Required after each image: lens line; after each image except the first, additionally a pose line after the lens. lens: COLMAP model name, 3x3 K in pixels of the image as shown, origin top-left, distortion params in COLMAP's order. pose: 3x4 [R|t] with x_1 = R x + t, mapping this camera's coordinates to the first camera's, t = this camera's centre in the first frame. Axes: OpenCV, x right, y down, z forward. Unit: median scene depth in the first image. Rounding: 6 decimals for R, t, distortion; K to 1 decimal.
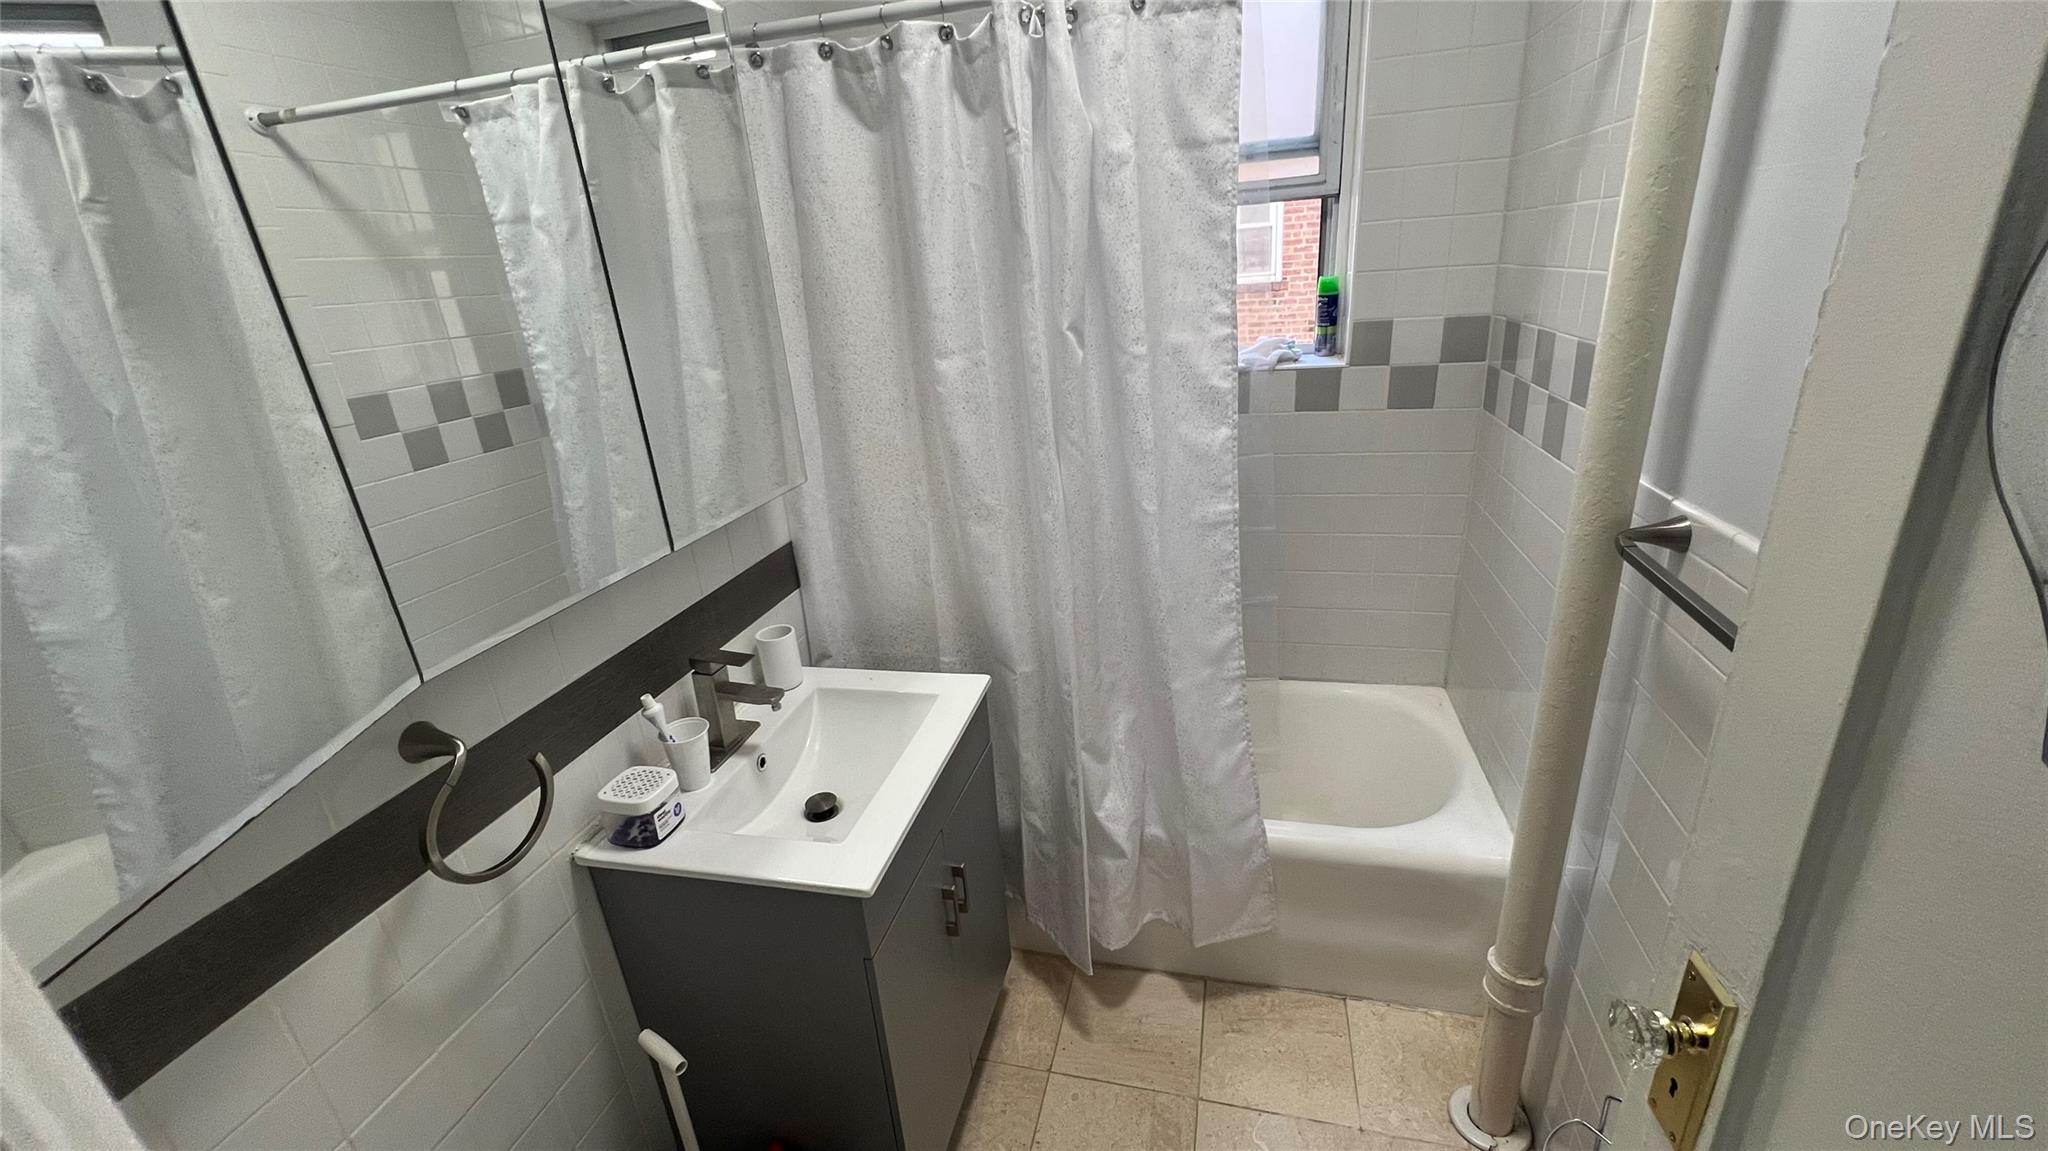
lens RADIAL K [[813.5, 0, 1024.0], [0, 813.5, 575.5], [0, 0, 1]] dist [-0.000766, -0.000182]
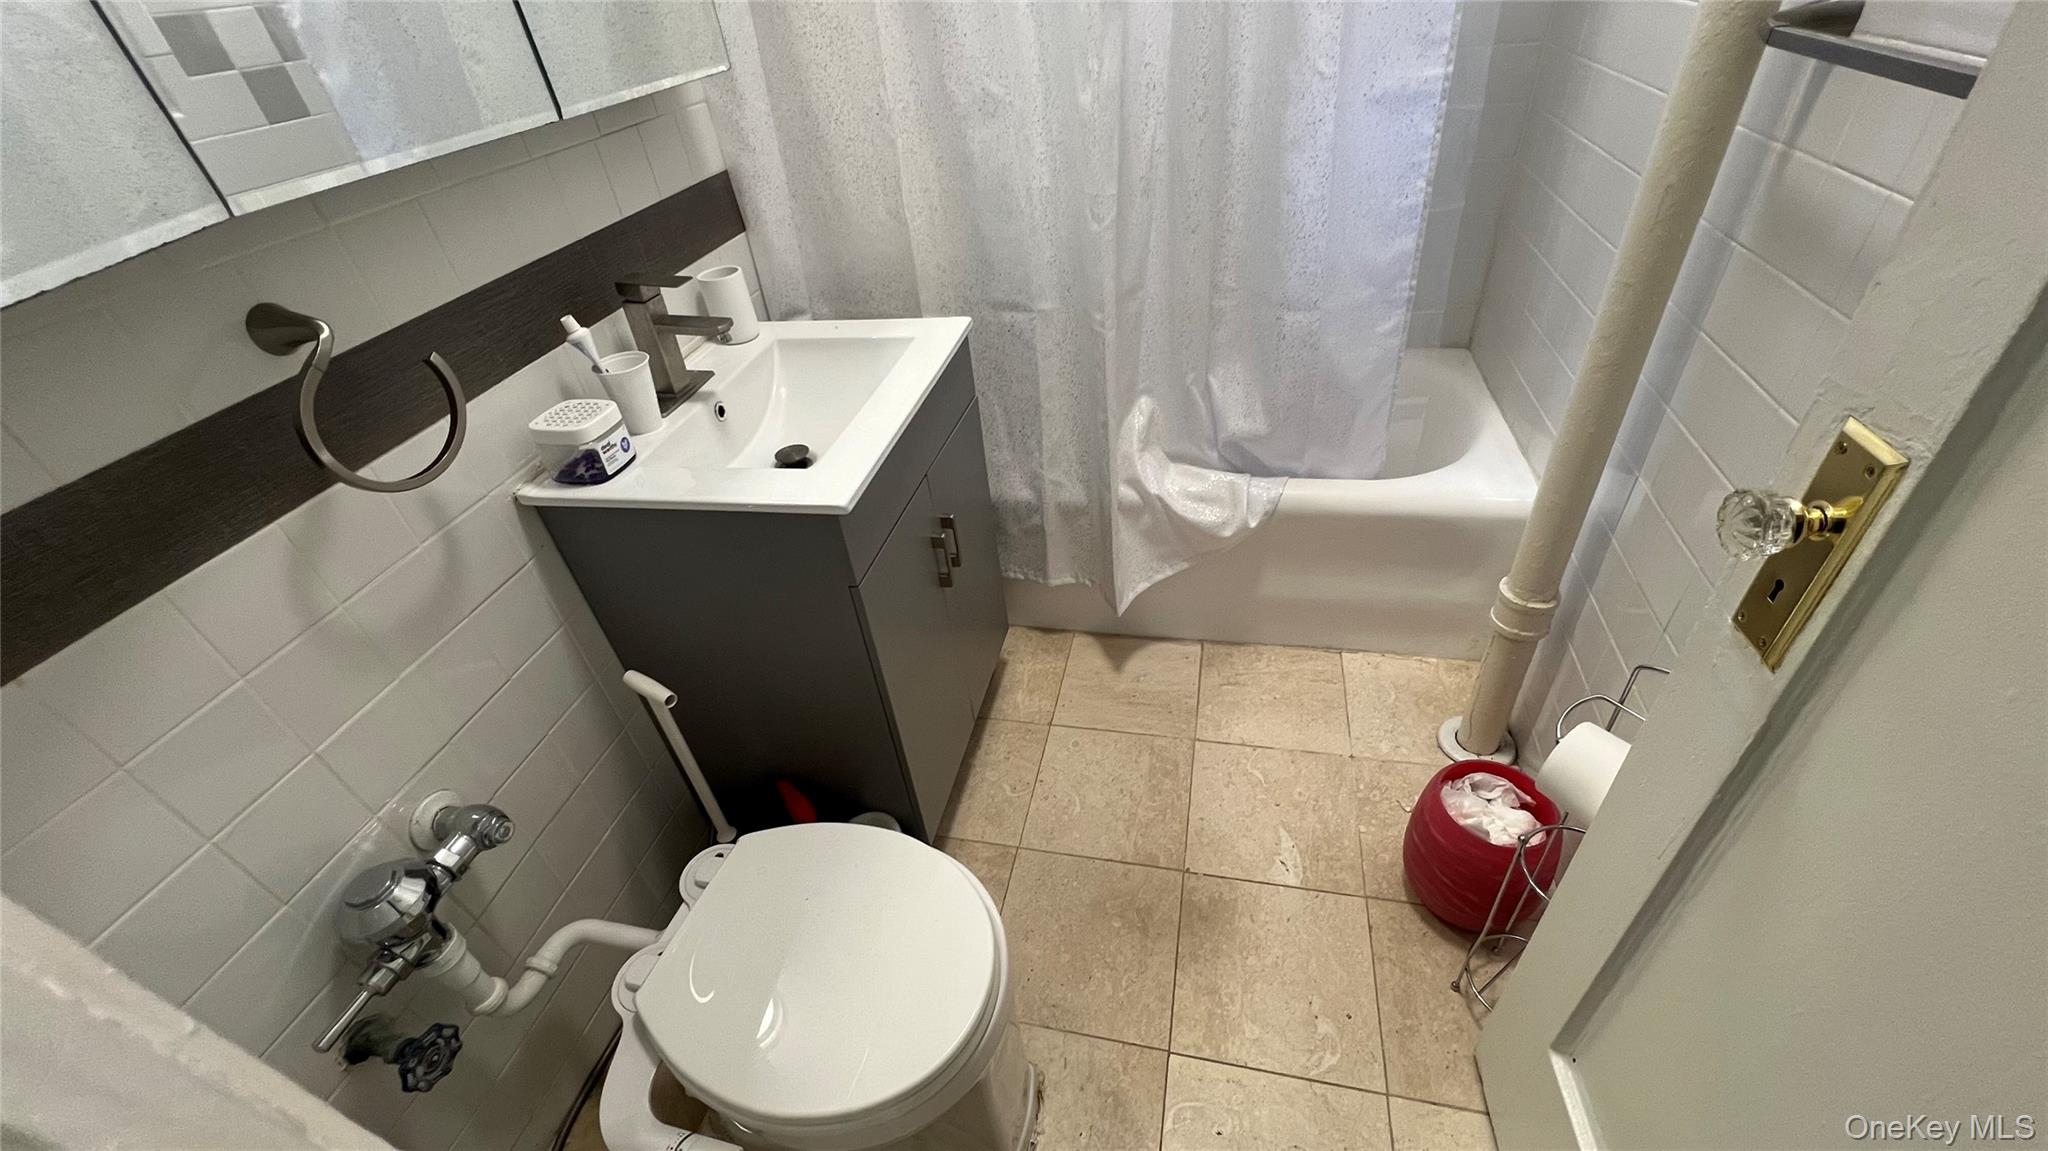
lens RADIAL K [[813.5, 0, 1024.0], [0, 813.5, 575.5], [0, 0, 1]] dist [-0.000766, -0.000182]
pose [[0.999231, -0.038589, 0.006974, -0.002023], [0.034951, 0.957054, 0.287795, 0.162299], [-0.017780, -0.287330, 0.957667, 0.088359]]
